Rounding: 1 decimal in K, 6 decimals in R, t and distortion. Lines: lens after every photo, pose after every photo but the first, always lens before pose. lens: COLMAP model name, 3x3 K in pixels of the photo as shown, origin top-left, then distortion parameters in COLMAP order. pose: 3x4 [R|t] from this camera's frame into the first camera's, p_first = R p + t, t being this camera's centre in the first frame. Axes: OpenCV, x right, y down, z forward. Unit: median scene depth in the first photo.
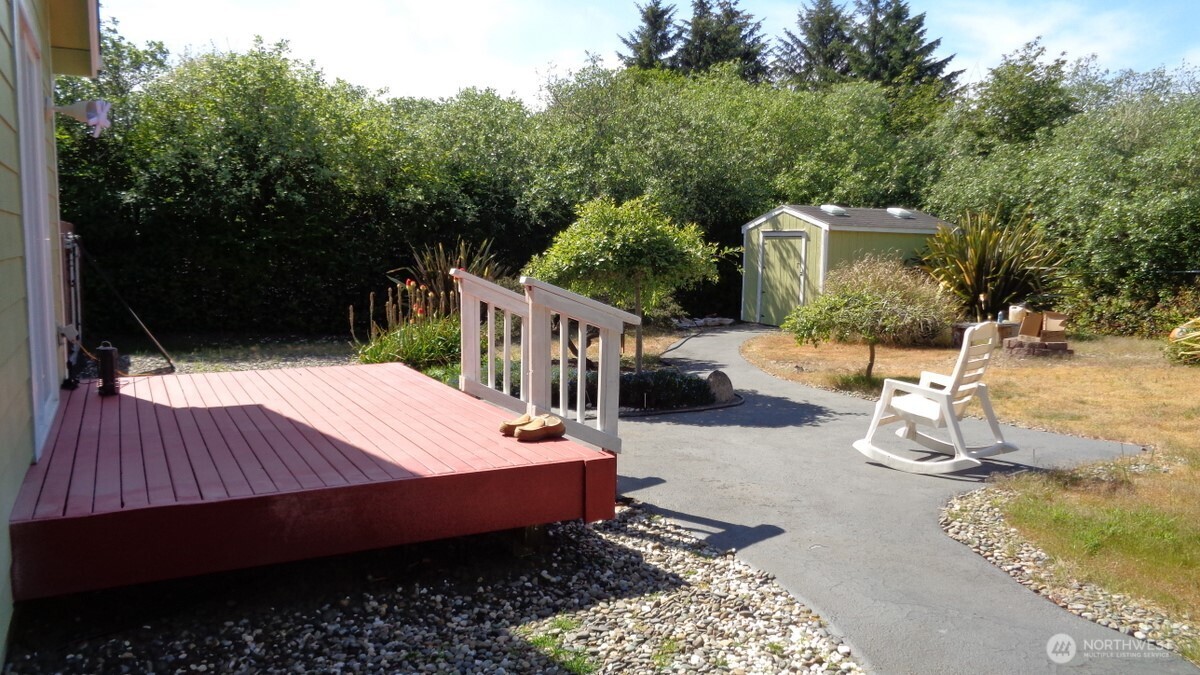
lens RADIAL K [[912.3, 0, 610.7], [0, 912.3, 341.3], [0, 0, 1]] dist [0.000569, -0.003072]
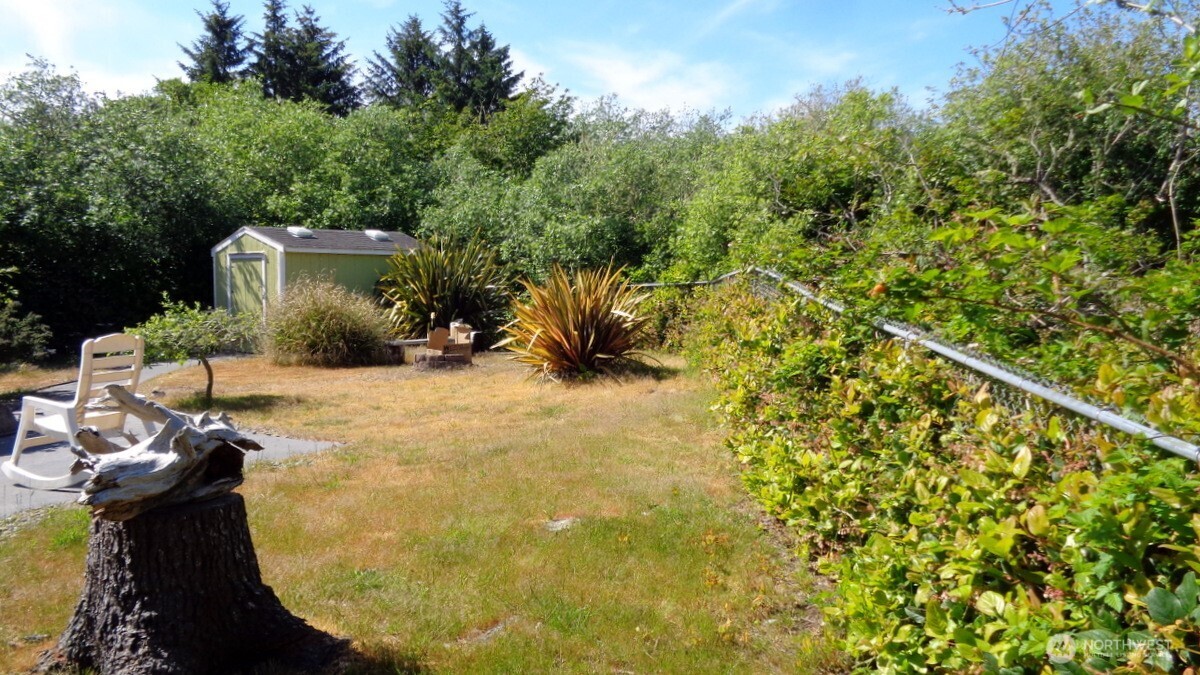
lens RADIAL K [[912.3, 0, 615.9], [0, 912.3, 373.0], [0, 0, 1]] dist [0.000569, -0.003072]
pose [[0.926812, -0.054100, 0.371607, 0.101627], [0.051452, 0.998530, 0.017046, 0.005584], [-0.371983, 0.003321, 0.928234, -0.027363]]
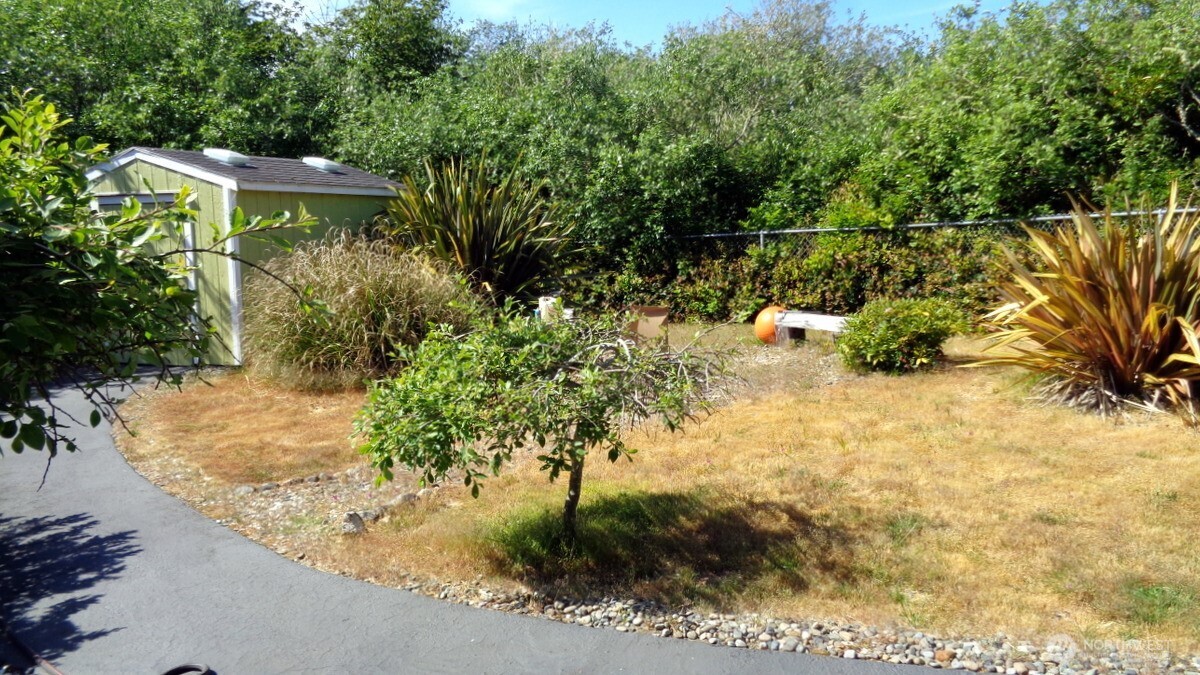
lens RADIAL K [[912.3, 0, 605.5], [0, 912.3, 333.2], [0, 0, 1]] dist [0.000569, -0.003072]
pose [[0.741677, -0.113211, 0.661134, 0.011410], [0.100406, 0.993287, 0.057451, -0.021761], [-0.663200, 0.023771, 0.748065, 0.216809]]
